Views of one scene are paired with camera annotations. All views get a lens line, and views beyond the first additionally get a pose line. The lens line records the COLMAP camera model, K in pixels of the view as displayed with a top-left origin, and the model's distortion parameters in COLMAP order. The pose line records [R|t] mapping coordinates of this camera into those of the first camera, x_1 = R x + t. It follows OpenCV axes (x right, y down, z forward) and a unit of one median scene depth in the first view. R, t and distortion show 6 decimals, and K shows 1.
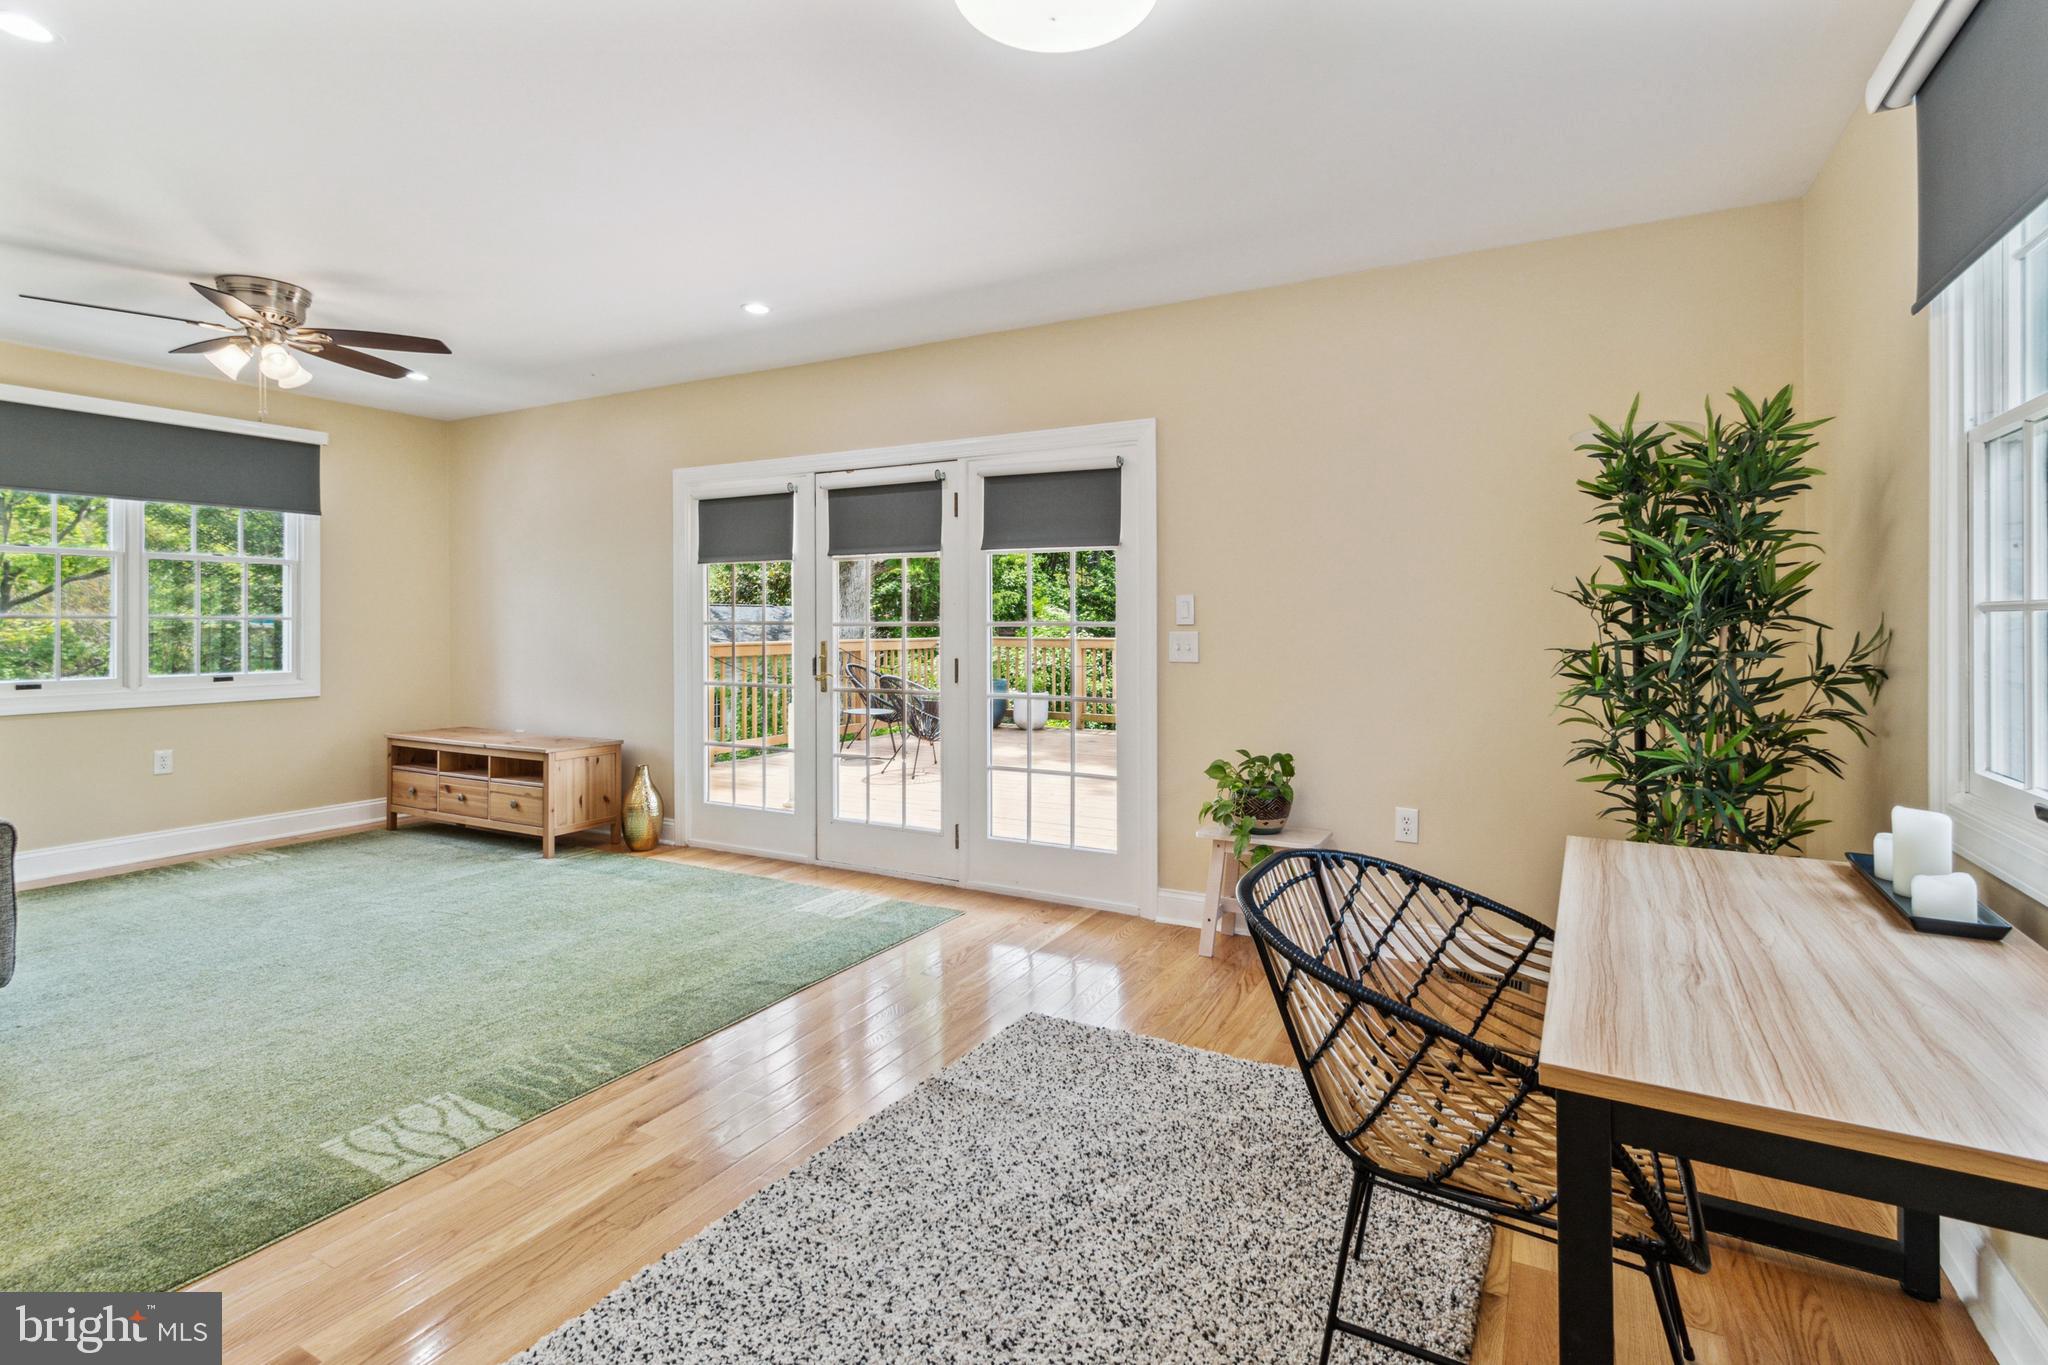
lens RADIAL K [[988.8, 0, 1026.8], [0, 988.8, 632.5], [0, 0, 1]] dist [0.001060, 0.000211]
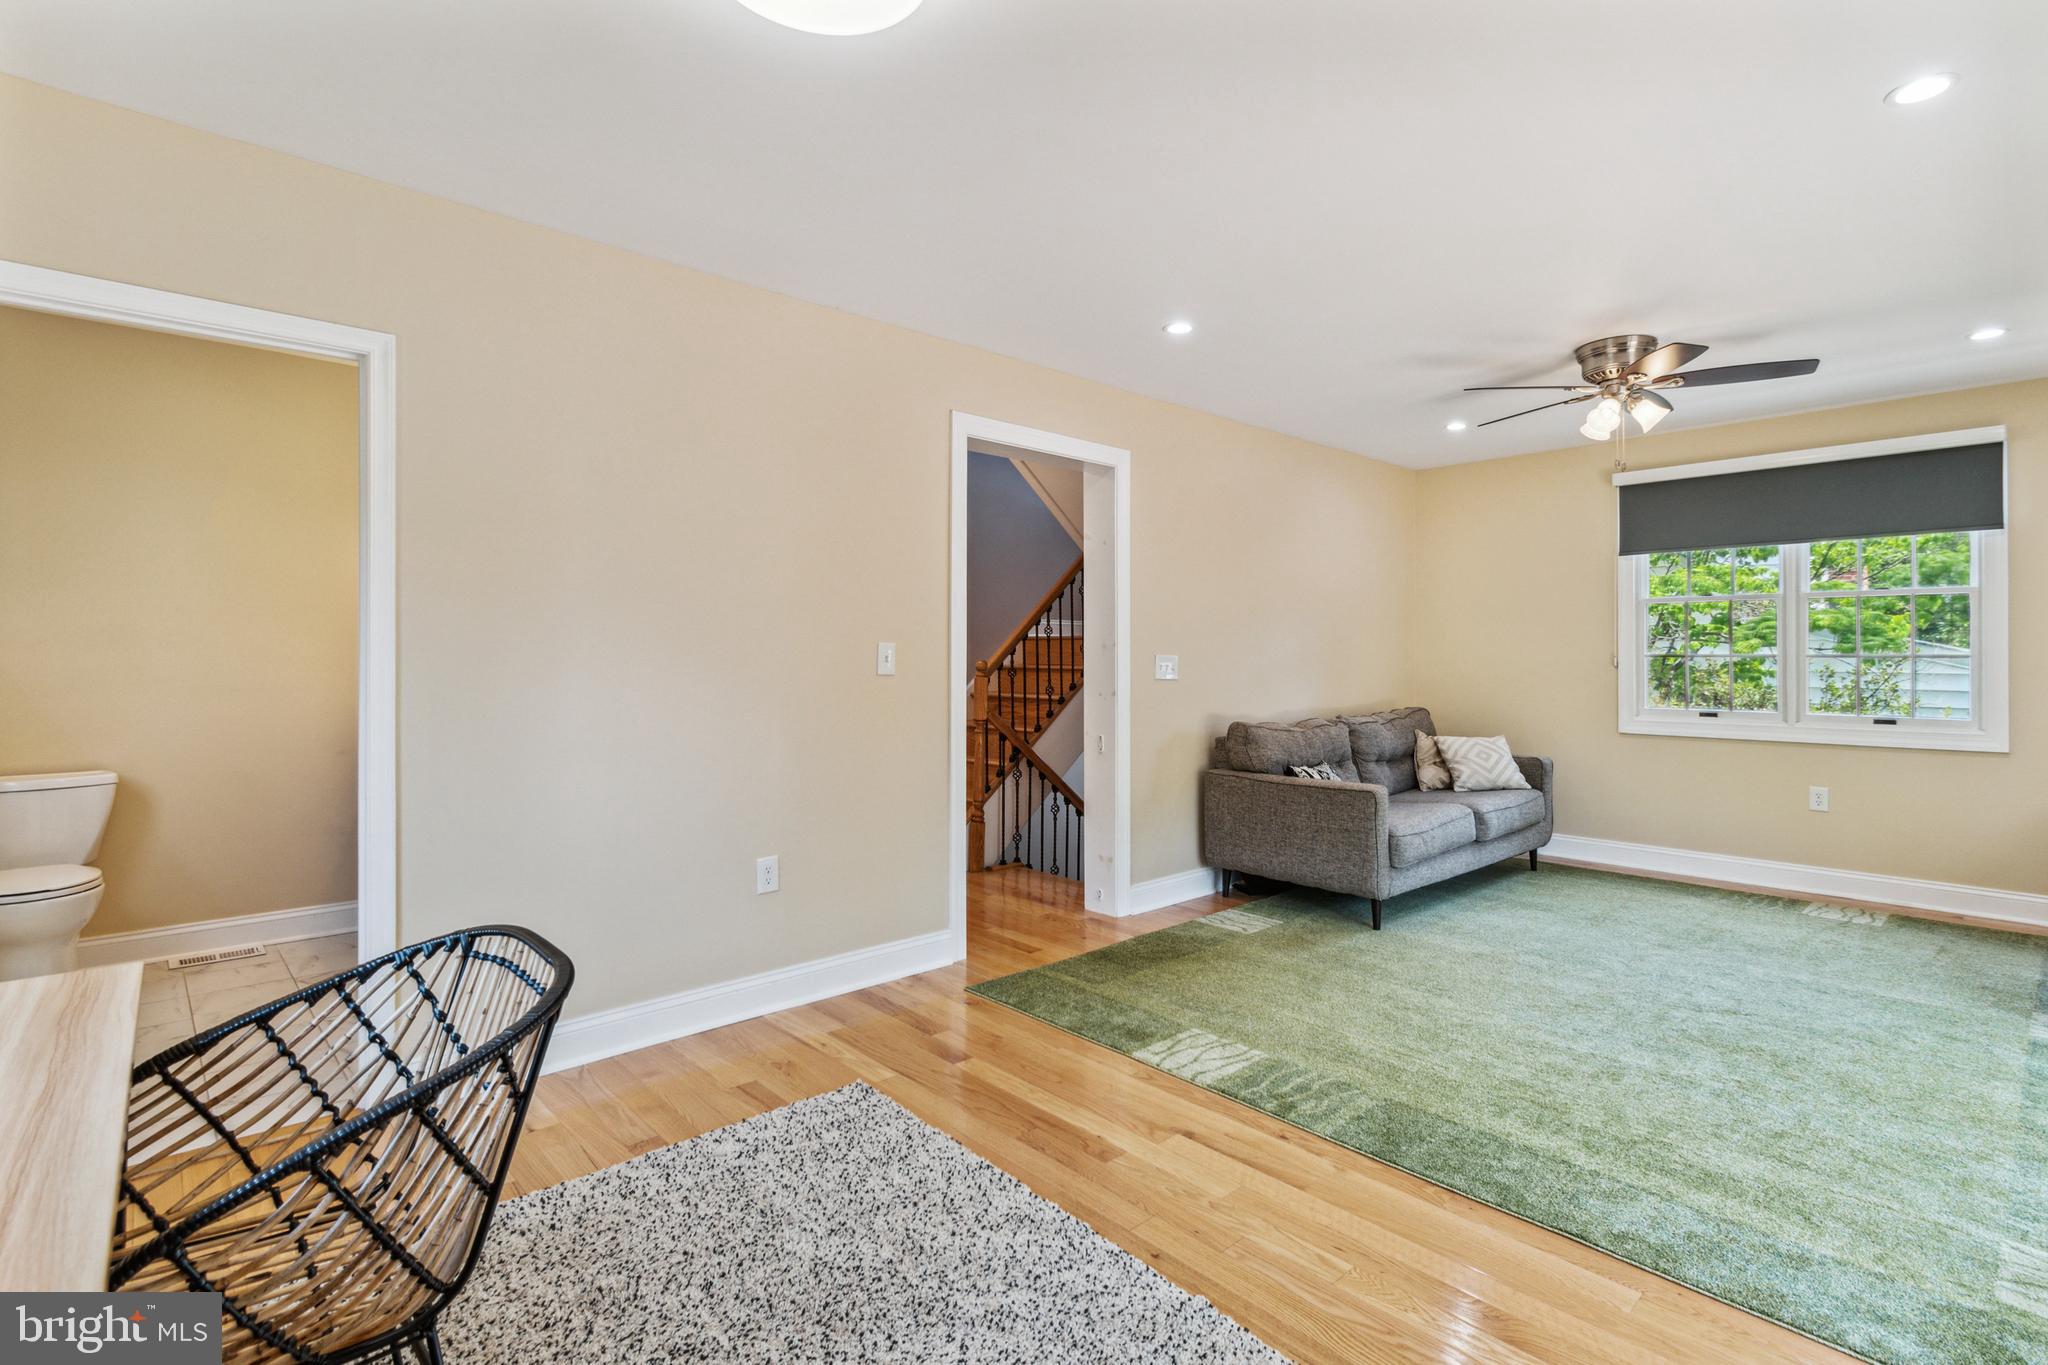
lens RADIAL K [[928.8, 0, 1025.5], [0, 928.8, 659.0], [0, 0, 1]] dist [0.000132, 0.000014]
pose [[-0.314930, -0.000940, -0.949114, 0.554815], [-0.008758, 0.999960, 0.001916, -0.012732], [0.949074, 0.008916, -0.314926, 1.042297]]
